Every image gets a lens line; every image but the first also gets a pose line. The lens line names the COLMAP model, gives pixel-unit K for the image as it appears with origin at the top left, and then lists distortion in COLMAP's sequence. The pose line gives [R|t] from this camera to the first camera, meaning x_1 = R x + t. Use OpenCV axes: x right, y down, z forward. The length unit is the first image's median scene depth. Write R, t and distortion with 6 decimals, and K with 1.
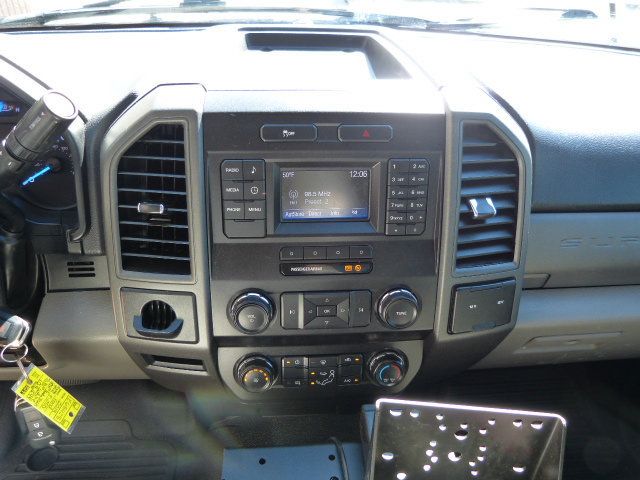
lens RADIAL K [[480.3, 0, 318.5], [0, 480.3, 240.7], [0, 0, 1]] dist [-0.042063, 0.031934]
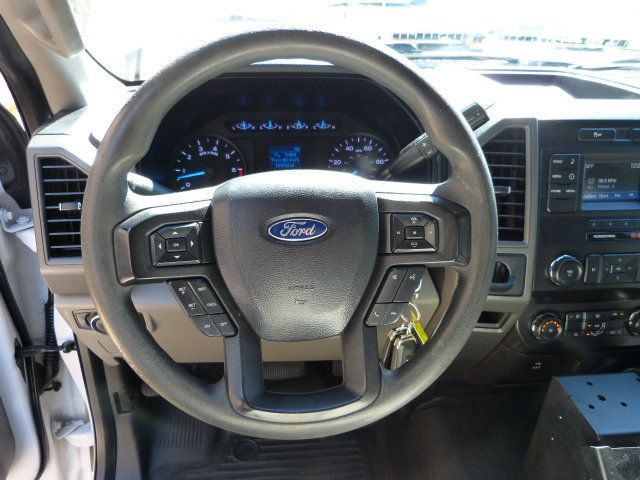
lens RADIAL K [[480.3, 0, 321.1], [0, 480.3, 238.0], [0, 0, 1]] dist [-0.042063, 0.031934]
pose [[0.999740, -0.020248, 0.010499, -0.823841], [0.021257, 0.994022, -0.107091, 0.188540], [-0.008267, 0.107286, 0.994194, -0.299818]]
